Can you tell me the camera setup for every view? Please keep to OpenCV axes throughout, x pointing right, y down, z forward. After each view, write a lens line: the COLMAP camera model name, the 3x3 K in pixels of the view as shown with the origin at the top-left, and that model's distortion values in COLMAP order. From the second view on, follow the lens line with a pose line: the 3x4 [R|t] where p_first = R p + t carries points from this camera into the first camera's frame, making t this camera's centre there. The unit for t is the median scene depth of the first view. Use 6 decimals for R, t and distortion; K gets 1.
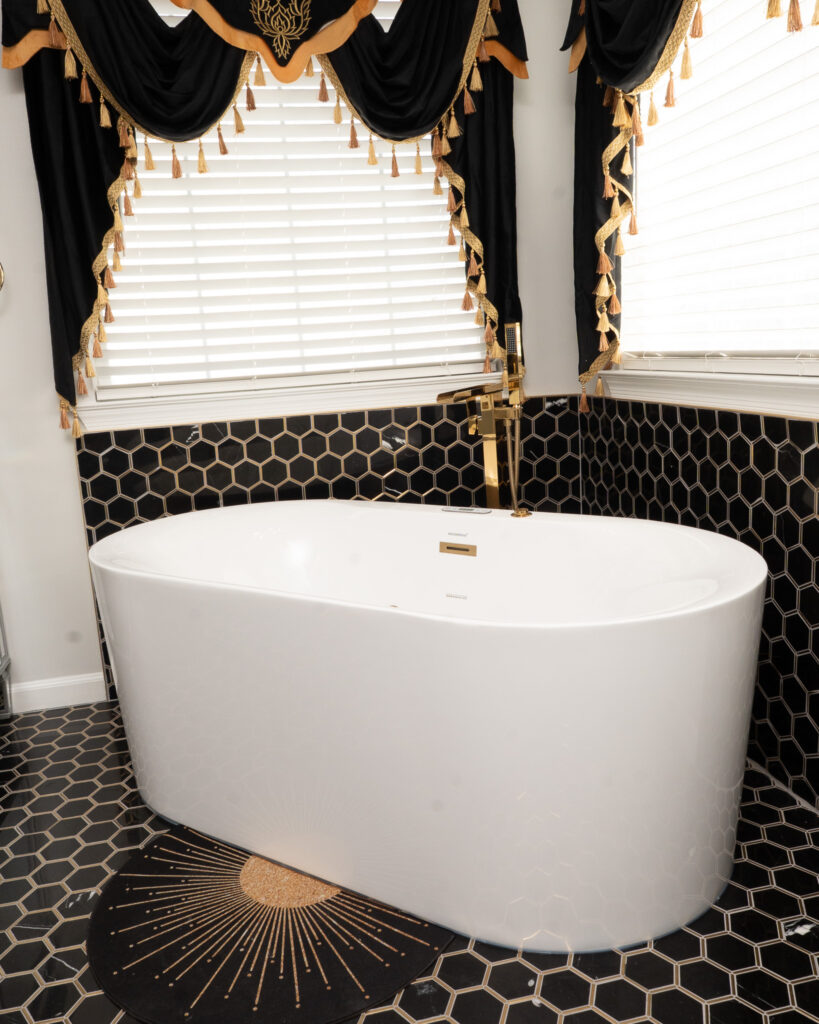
lens RADIAL K [[823.5, 0, 396.3], [0, 823.5, 496.8], [0, 0, 1]] dist [-0.007874, 0.004368]
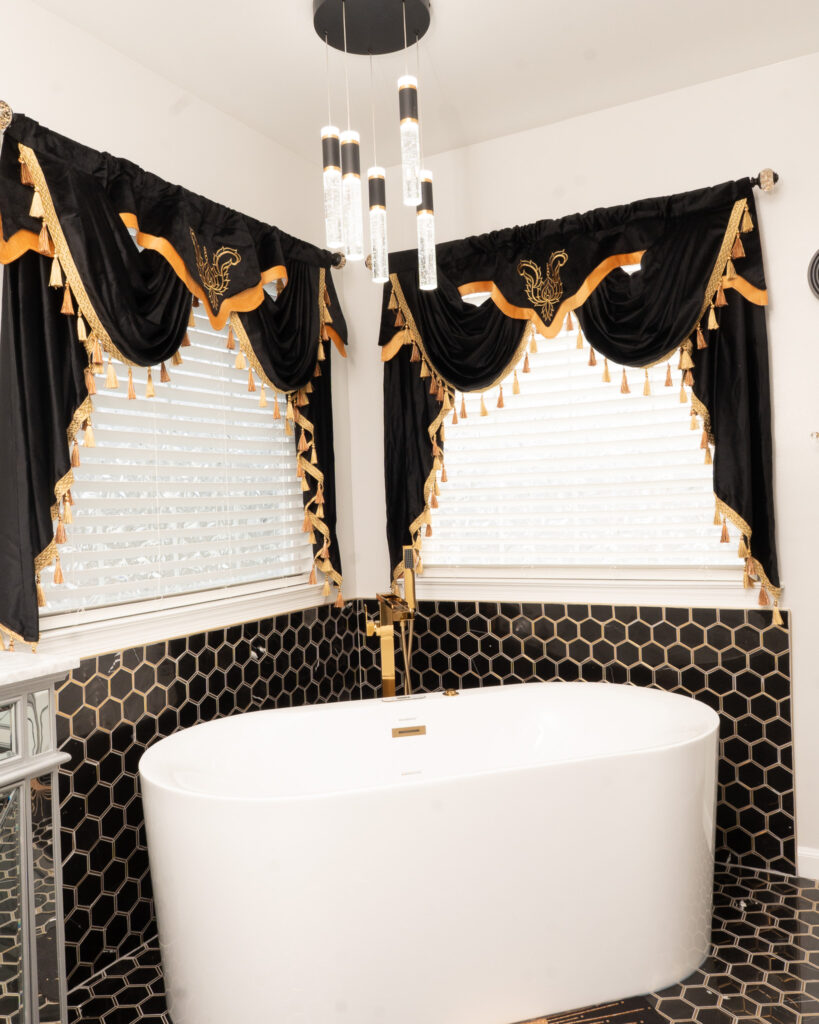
lens RADIAL K [[823.5, 0, 407.6], [0, 823.5, 499.8], [0, 0, 1]] dist [-0.007874, 0.004368]
pose [[0.659247, 0.039664, 0.750880, -0.783358], [0.133922, 0.976448, -0.169158, -0.059534], [-0.739905, 0.212077, 0.638408, 0.153149]]
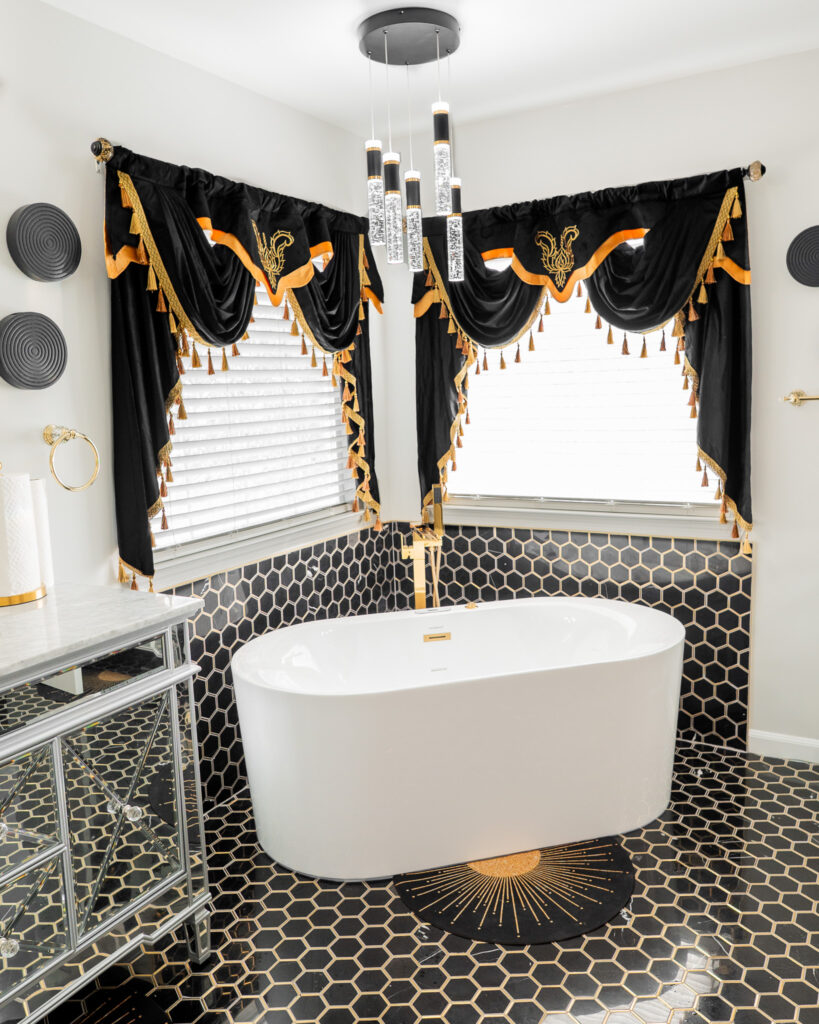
lens RADIAL K [[823.5, 0, 409.0], [0, 823.5, 502.7], [0, 0, 1]] dist [-0.007874, 0.004368]
pose [[0.677901, -0.067663, 0.732033, -0.960216], [0.129016, 0.991251, -0.027852, -0.133094], [-0.723744, 0.113325, 0.680700, -0.001197]]
